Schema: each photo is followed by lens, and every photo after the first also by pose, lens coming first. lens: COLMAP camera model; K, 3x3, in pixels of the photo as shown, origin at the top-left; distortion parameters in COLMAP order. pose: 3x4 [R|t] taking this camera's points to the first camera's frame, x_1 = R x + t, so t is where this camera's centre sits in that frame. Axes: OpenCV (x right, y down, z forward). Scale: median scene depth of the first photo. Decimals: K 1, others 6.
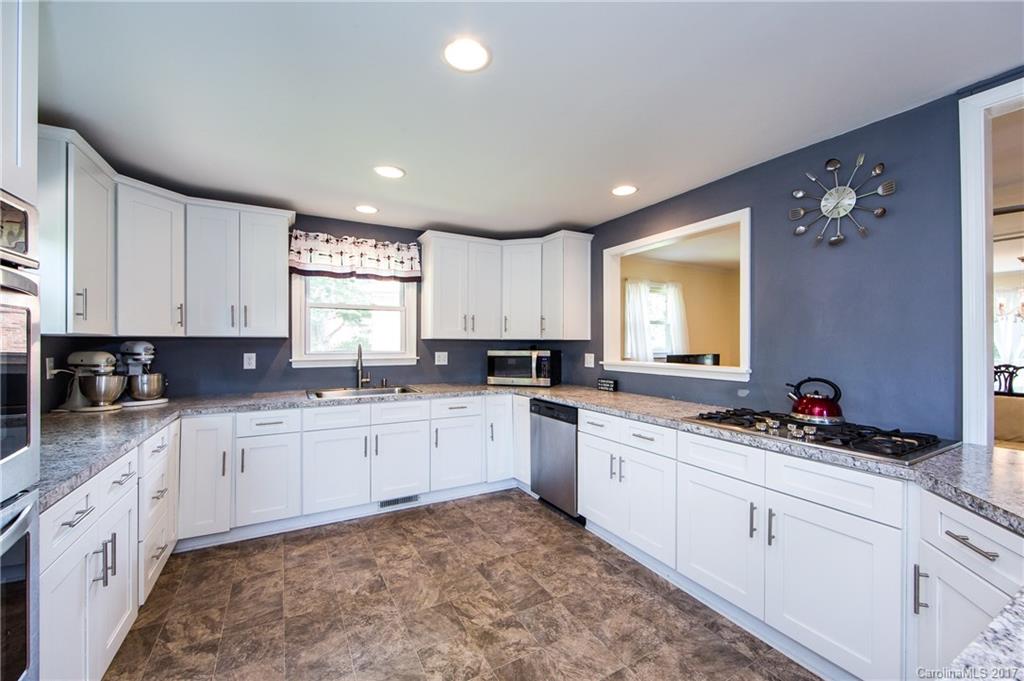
lens RADIAL K [[405.8, 0, 510.9], [0, 405.8, 341.4], [0, 0, 1]] dist [0.000787, -0.000294]
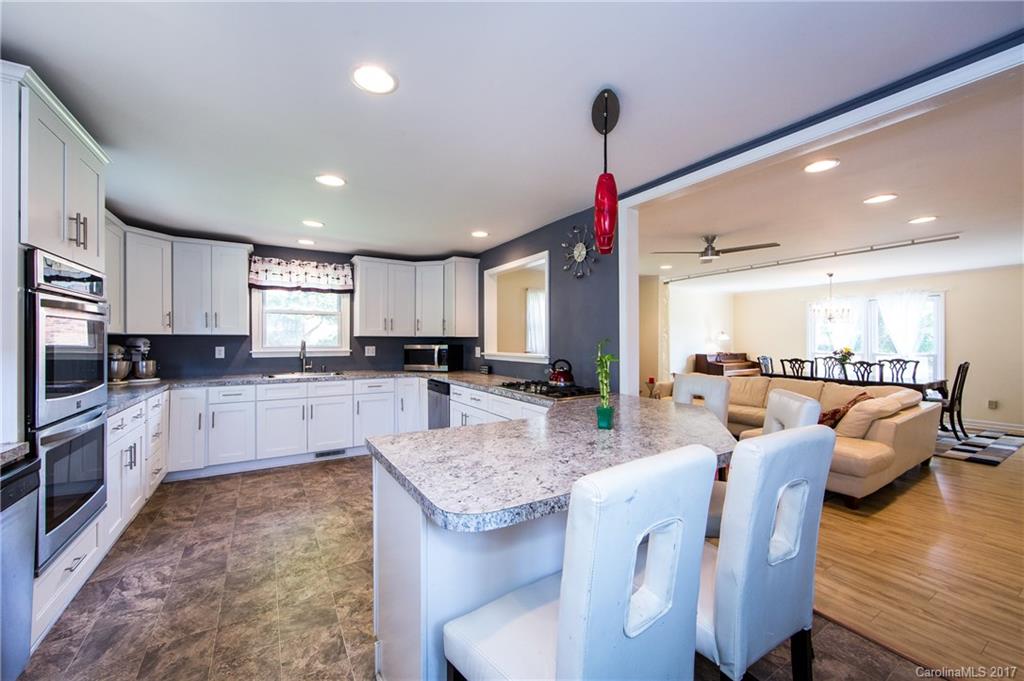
lens RADIAL K [[404.4, 0, 509.1], [0, 404.4, 340.9], [0, 0, 1]] dist [0.001506, -0.000008]
pose [[0.999678, -0.000693, 0.025354, 0.312847], [0.000610, 0.999994, 0.003275, 0.006083], [-0.025356, -0.003258, 0.999673, -0.410224]]
